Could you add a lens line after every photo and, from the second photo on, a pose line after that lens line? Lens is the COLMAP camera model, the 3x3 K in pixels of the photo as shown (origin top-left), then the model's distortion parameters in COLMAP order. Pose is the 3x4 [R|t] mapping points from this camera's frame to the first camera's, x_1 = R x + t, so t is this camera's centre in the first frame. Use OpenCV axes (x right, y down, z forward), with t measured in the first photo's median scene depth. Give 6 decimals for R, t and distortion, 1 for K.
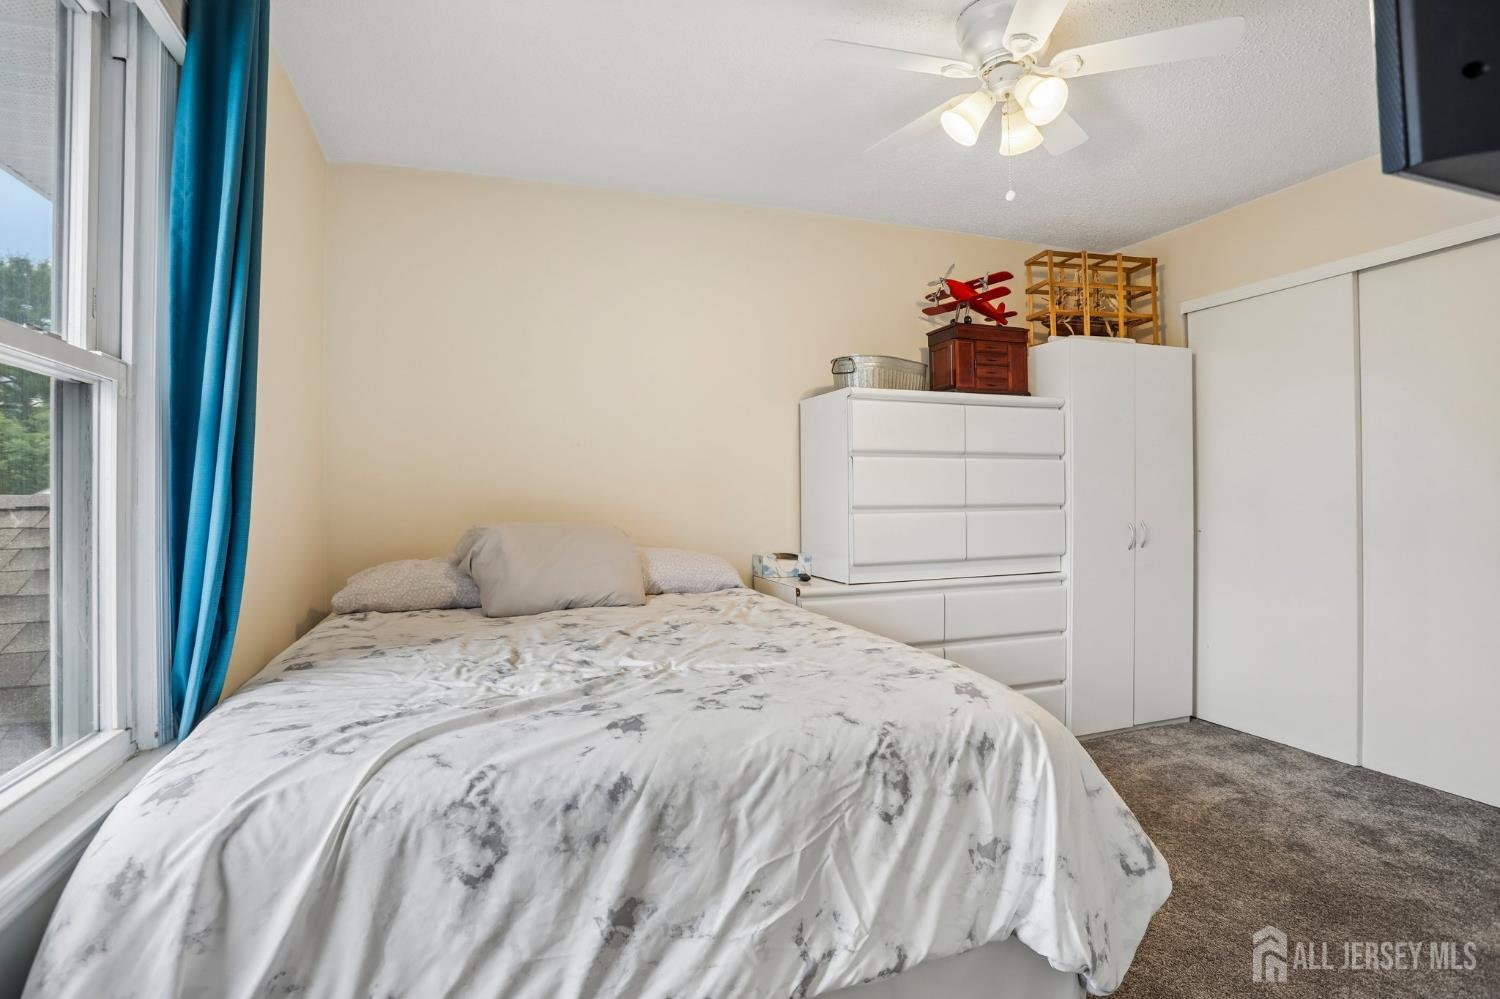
lens RADIAL K [[721.8, 0, 744.3], [0, 721.8, 504.5], [0, 0, 1]] dist [-0.061168, 0.001019]
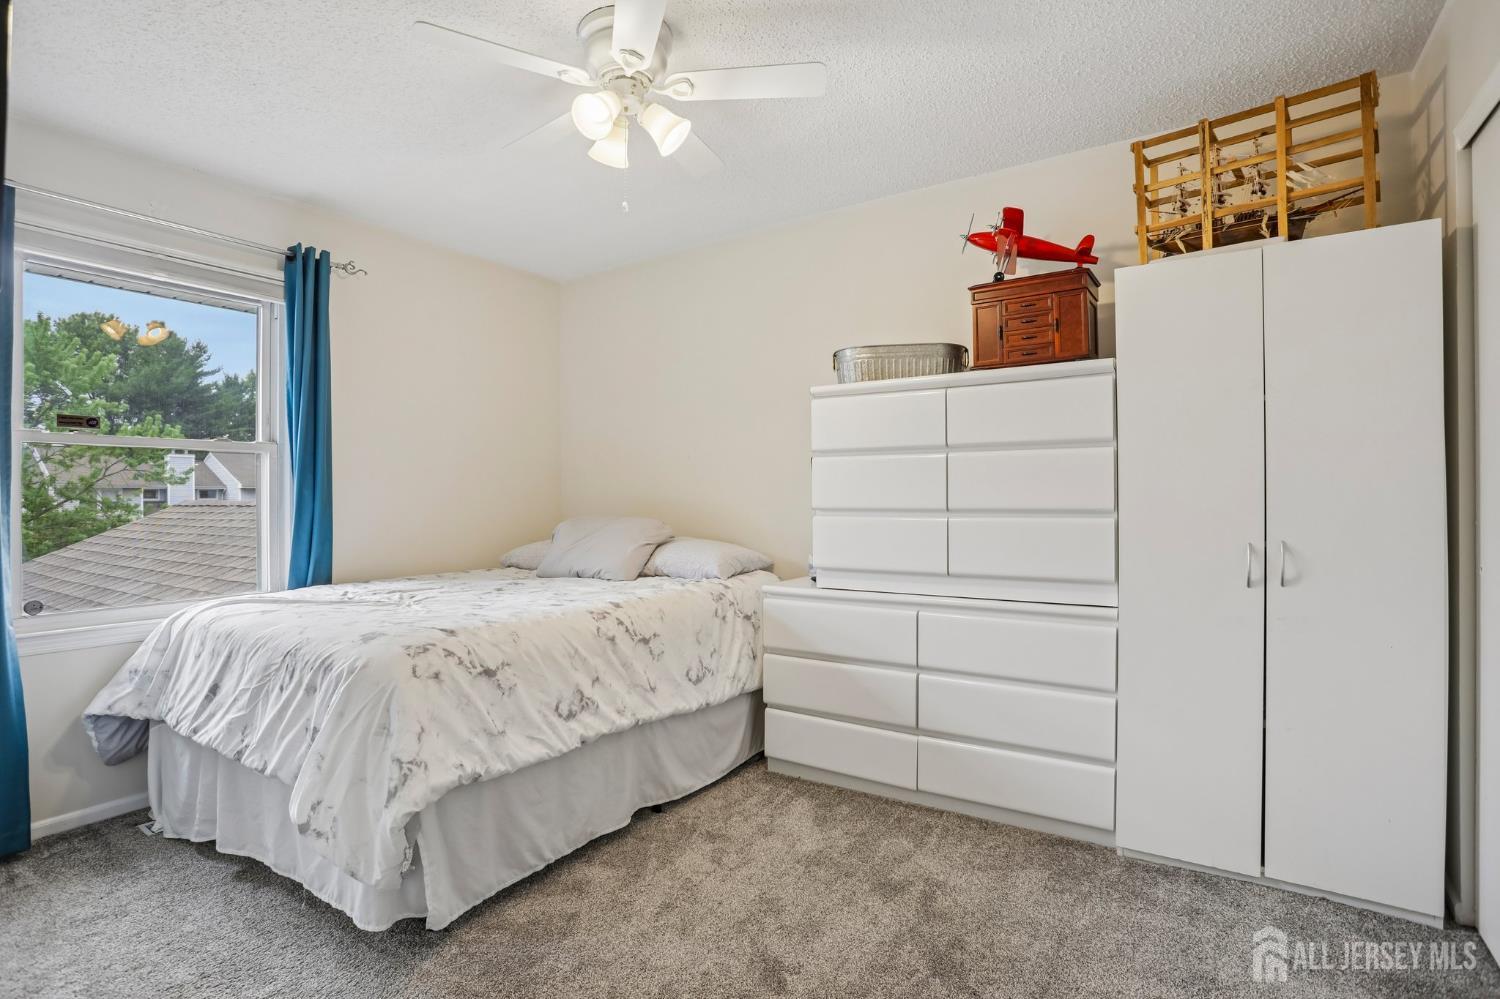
lens RADIAL K [[714.3, 0, 750.6], [0, 714.3, 497.7], [0, 0, 1]] dist [-0.047461, 0.000314]
pose [[0.613685, 0.004047, -0.789540, 0.826777], [-0.006936, 0.999976, -0.000265, -0.010319], [0.789520, 0.005639, 0.613698, 0.320066]]
